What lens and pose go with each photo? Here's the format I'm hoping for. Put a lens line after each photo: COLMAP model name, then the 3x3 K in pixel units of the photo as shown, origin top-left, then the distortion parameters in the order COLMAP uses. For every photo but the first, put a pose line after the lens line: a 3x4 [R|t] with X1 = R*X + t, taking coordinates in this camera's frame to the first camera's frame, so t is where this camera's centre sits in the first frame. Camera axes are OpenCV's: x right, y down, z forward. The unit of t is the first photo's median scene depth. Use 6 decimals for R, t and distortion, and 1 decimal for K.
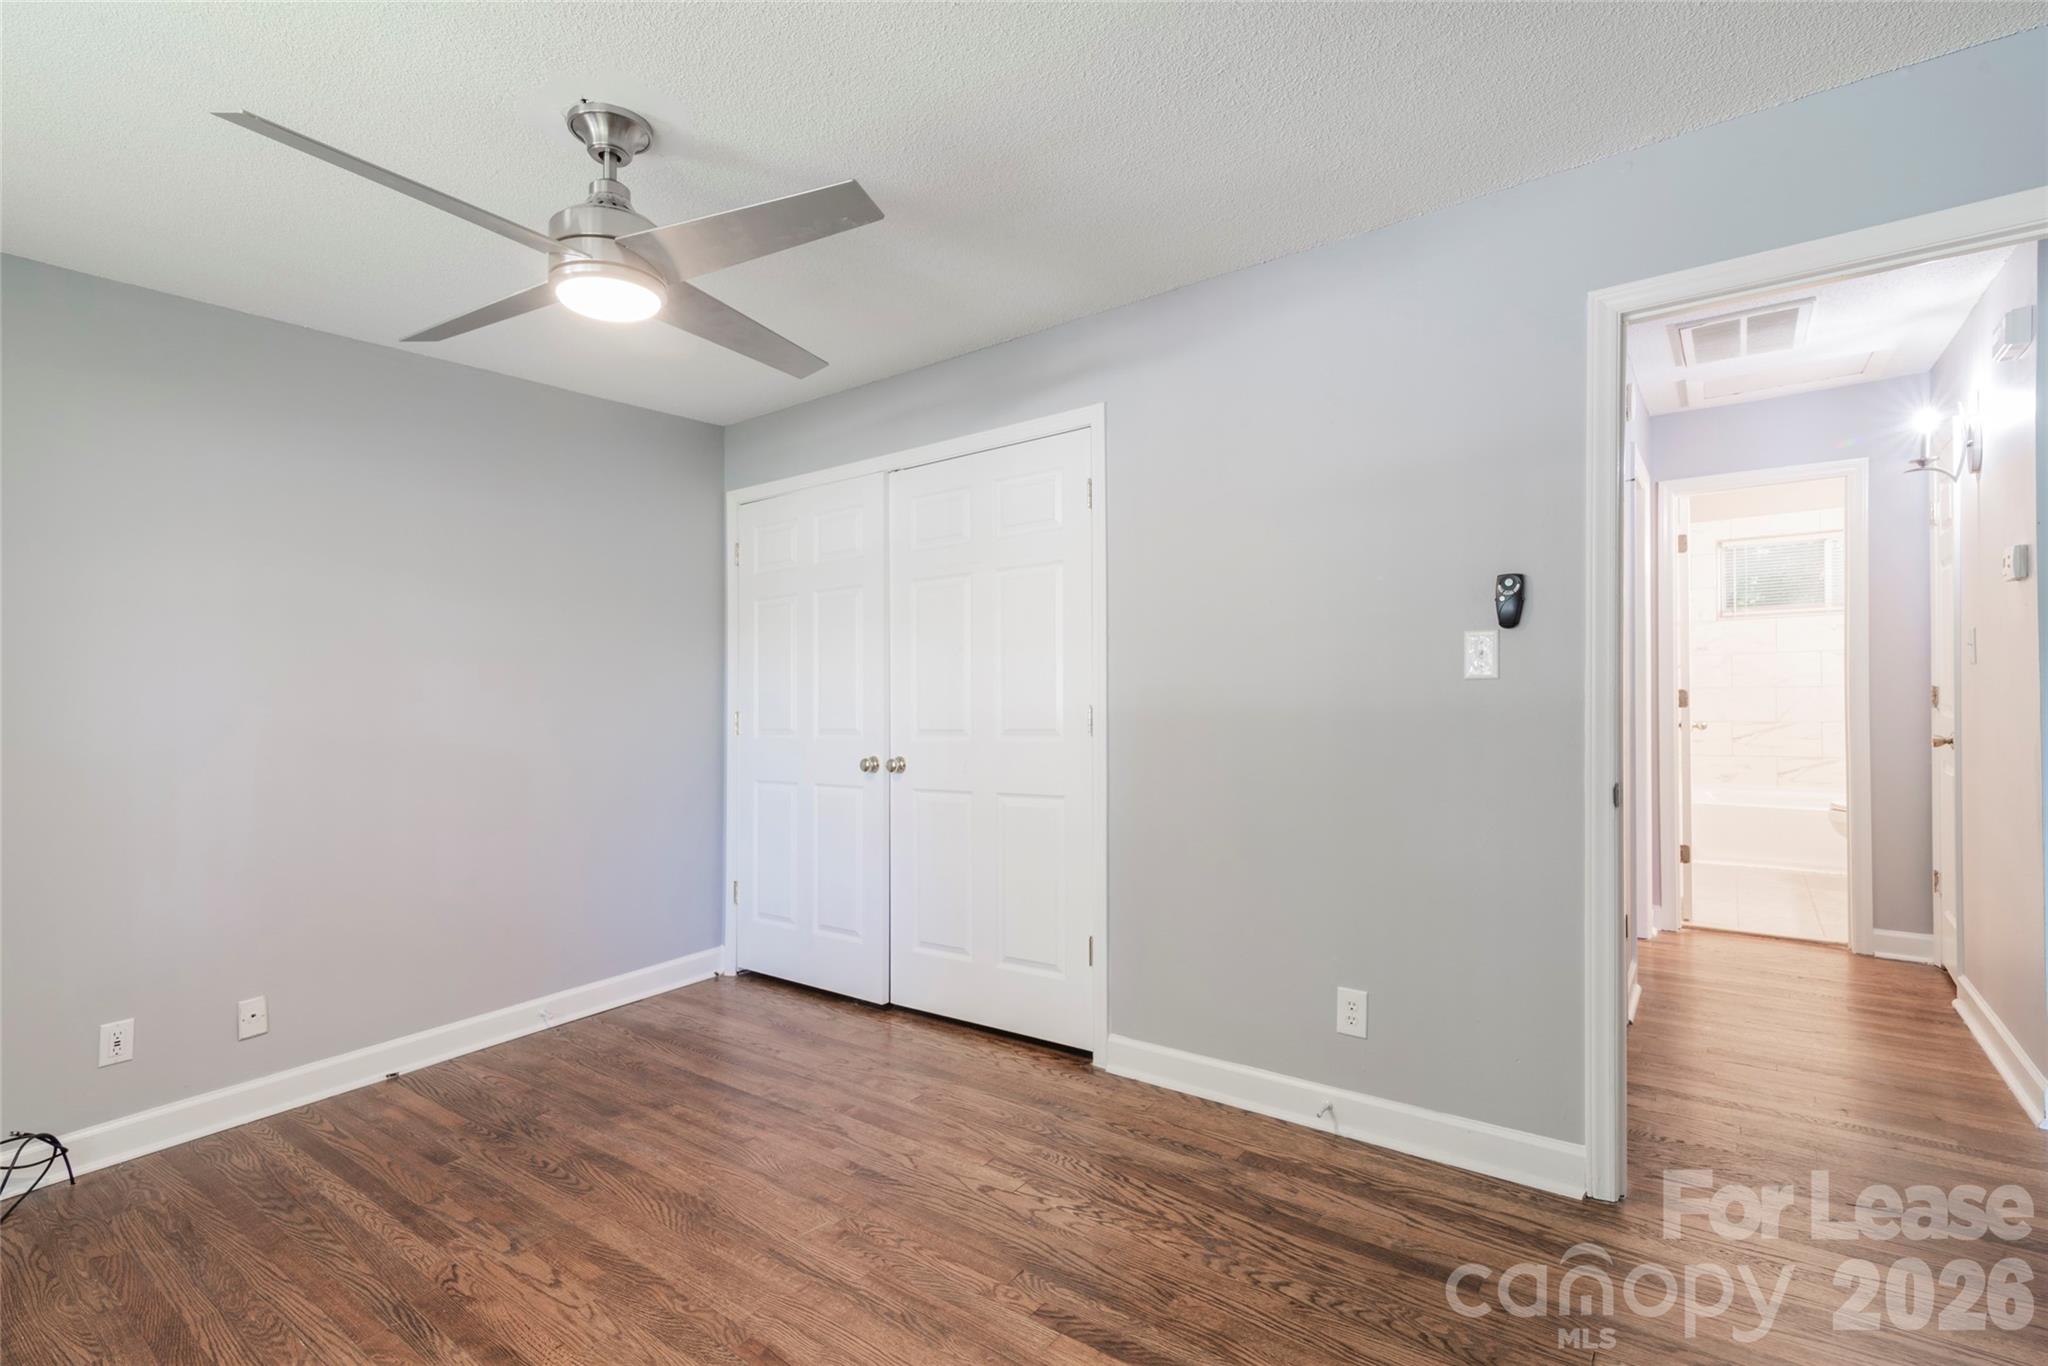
lens RADIAL K [[956.4, 0, 1020.9], [0, 956.4, 677.5], [0, 0, 1]] dist [0.016069, -0.000208]
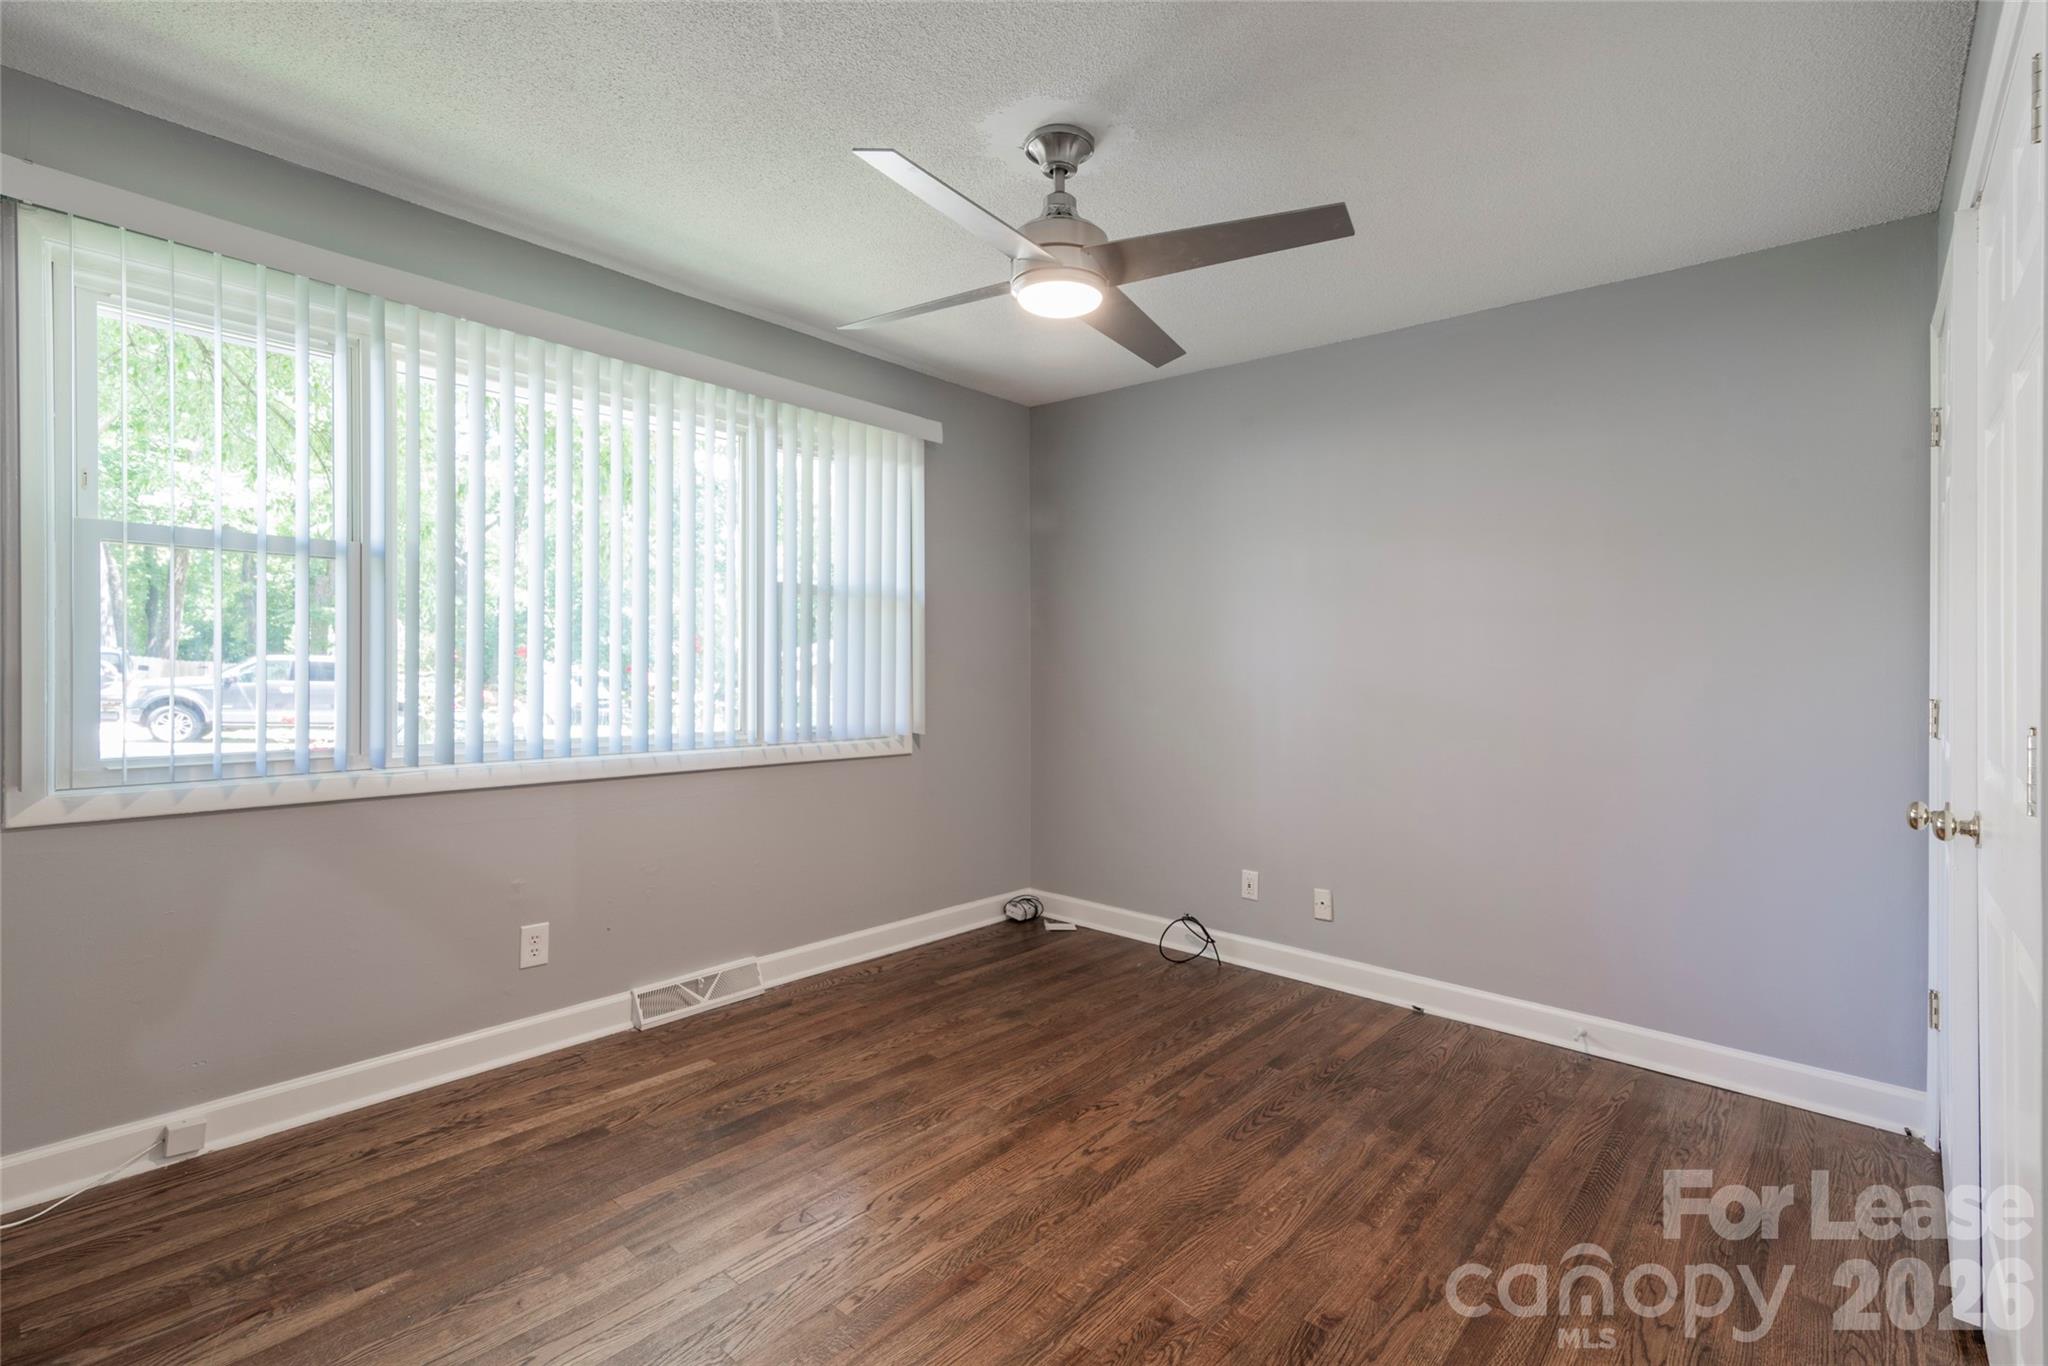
lens RADIAL K [[948.2, 0, 1022.8], [0, 948.2, 645.3], [0, 0, 1]] dist [0.014768, -0.000070]
pose [[-0.081489, 0.014436, -0.996570, 0.520028], [-0.006391, 0.999867, 0.015007, -0.002860], [0.996654, 0.007592, -0.081386, 0.789099]]
